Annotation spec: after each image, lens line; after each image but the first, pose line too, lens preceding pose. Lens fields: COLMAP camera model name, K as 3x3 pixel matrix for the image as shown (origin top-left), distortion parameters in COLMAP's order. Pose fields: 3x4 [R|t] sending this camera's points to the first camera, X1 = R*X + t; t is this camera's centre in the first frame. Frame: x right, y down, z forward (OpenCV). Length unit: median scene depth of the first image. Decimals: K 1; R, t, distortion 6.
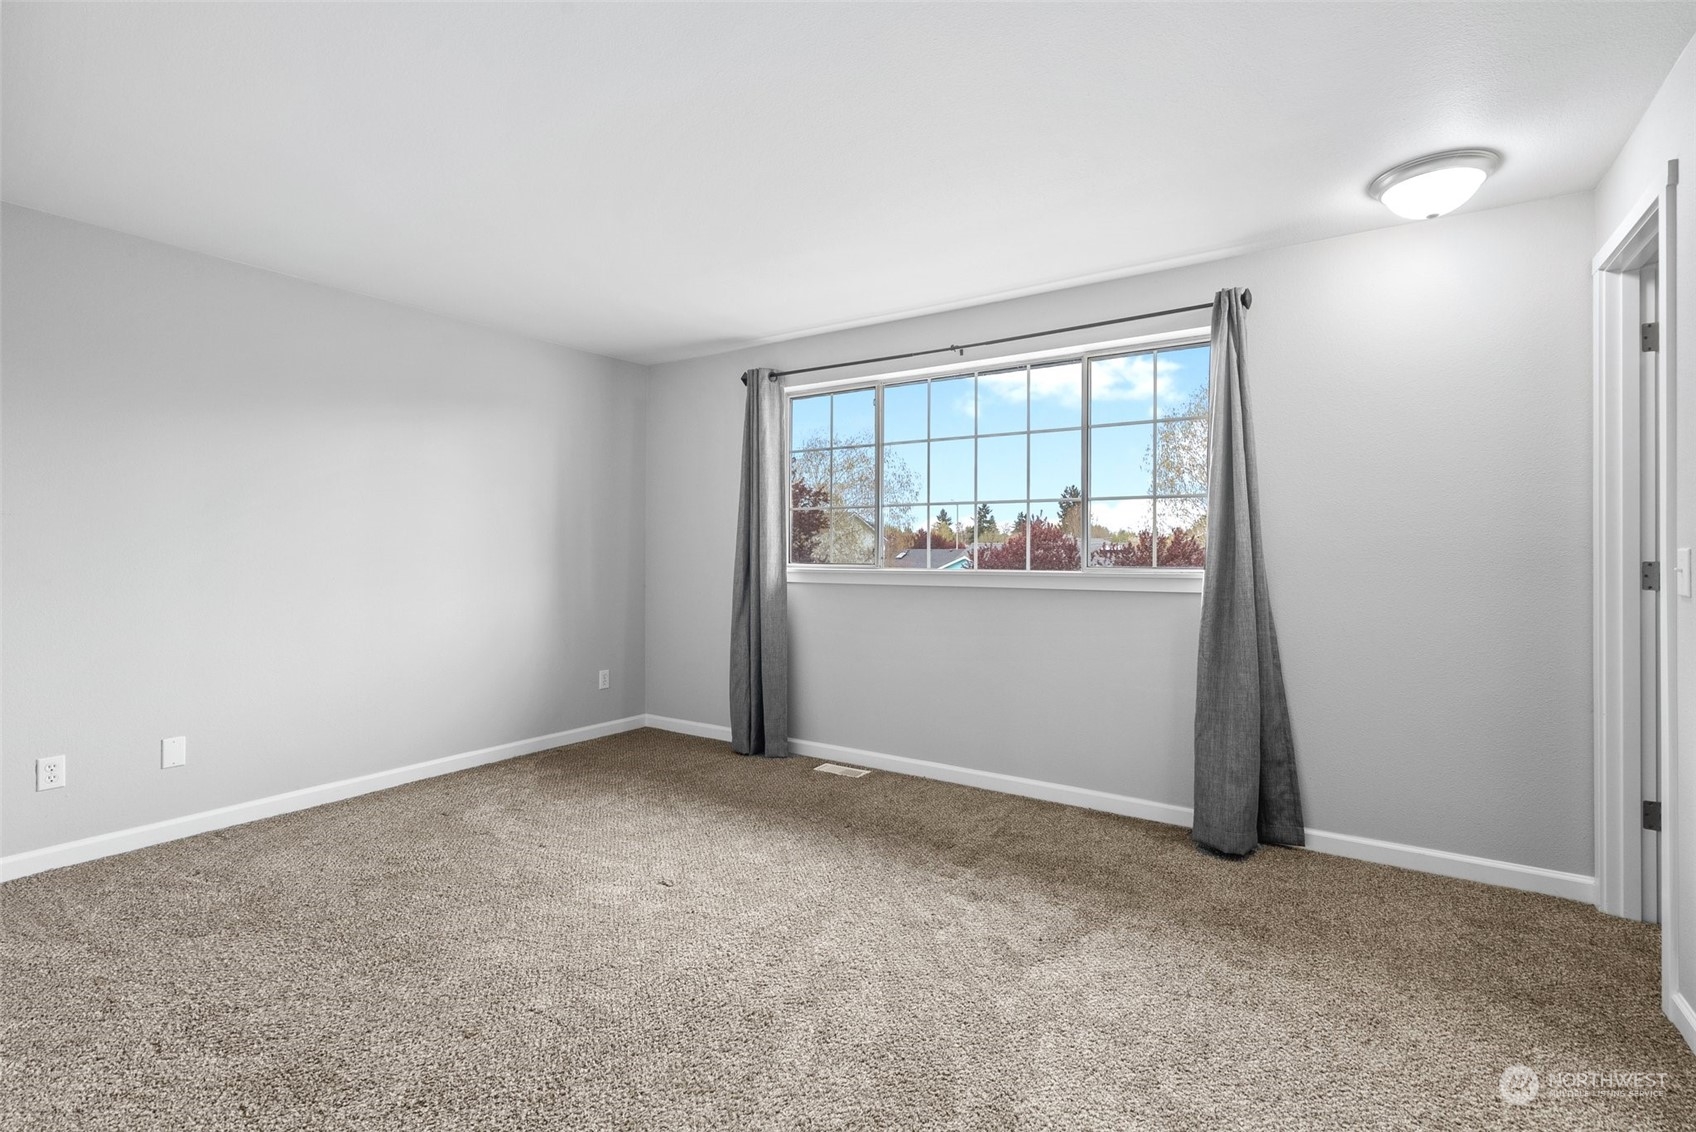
lens RADIAL K [[773.9, 0, 851.9], [0, 773.9, 556.4], [0, 0, 1]] dist [-0.001168, 0.000405]
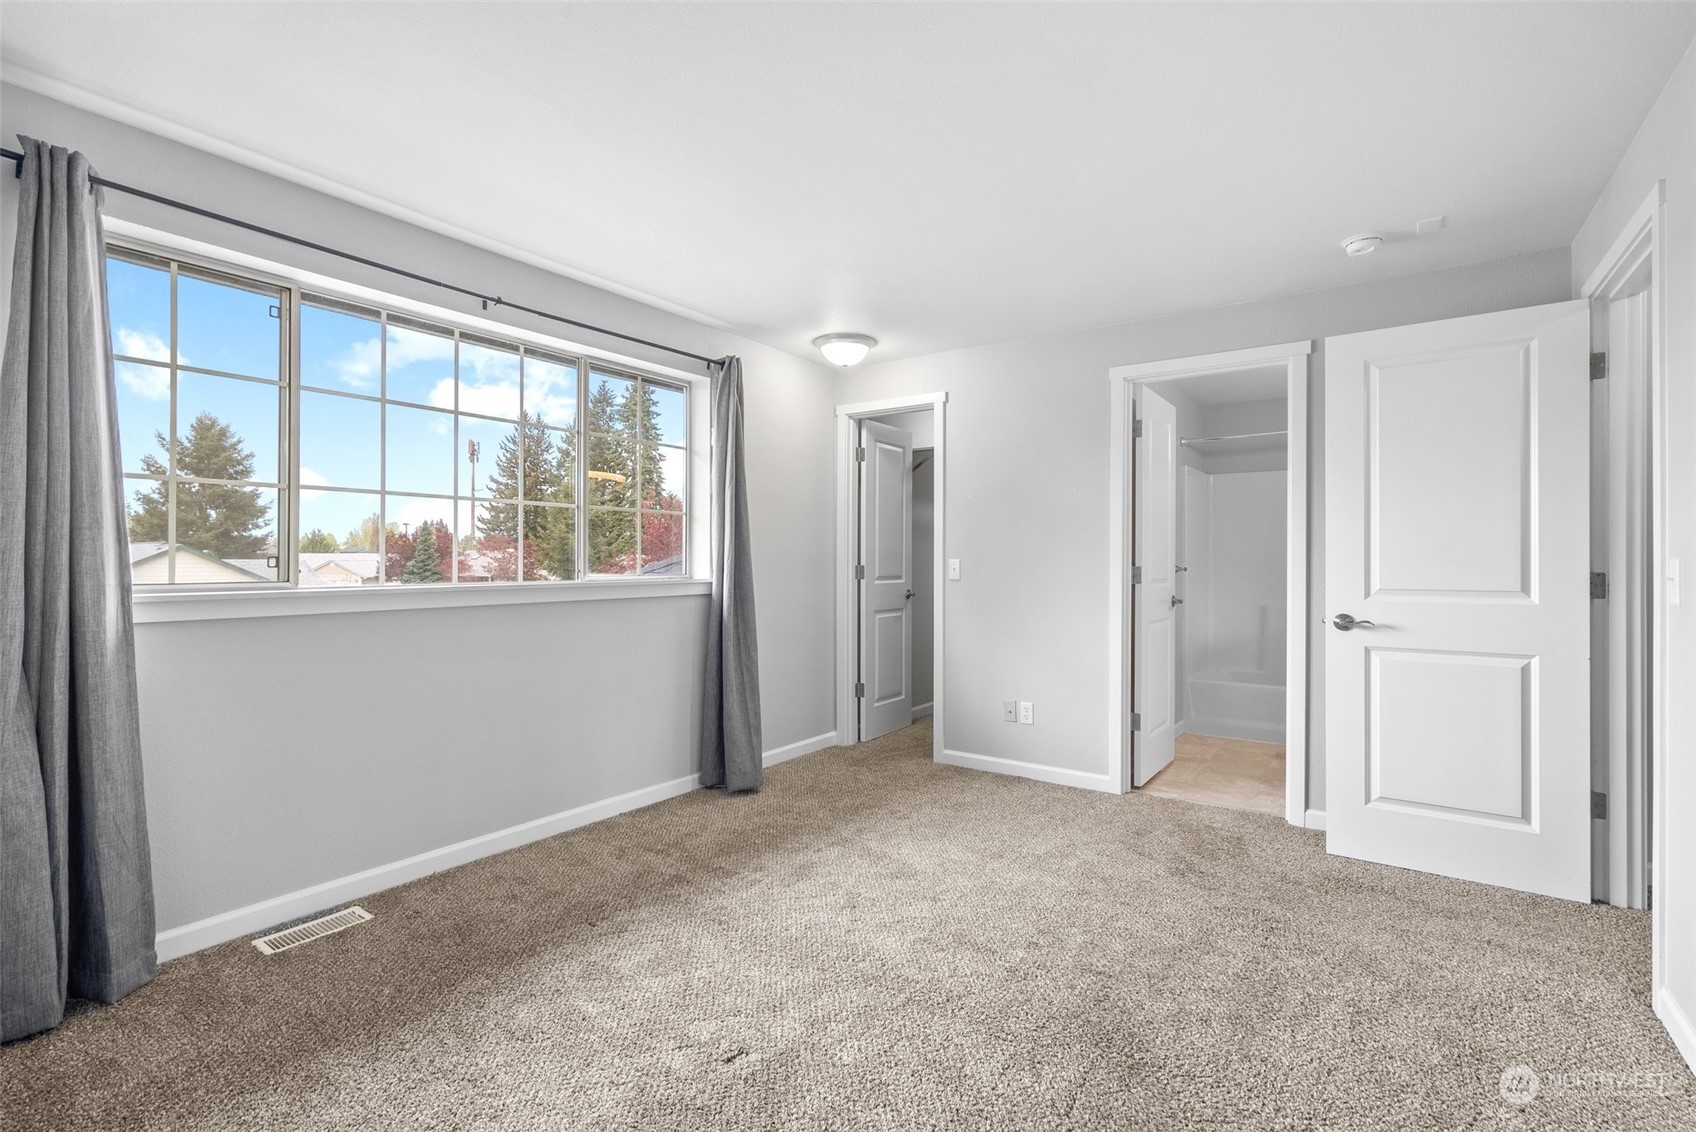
lens RADIAL K [[773.9, 0, 851.9], [0, 773.9, 556.4], [0, 0, 1]] dist [-0.001168, 0.000405]
pose [[0.017064, 0.003969, 0.999847, -0.839225], [0.000780, 0.999992, -0.003983, -0.007671], [-0.999854, 0.000847, 0.017061, 0.814113]]
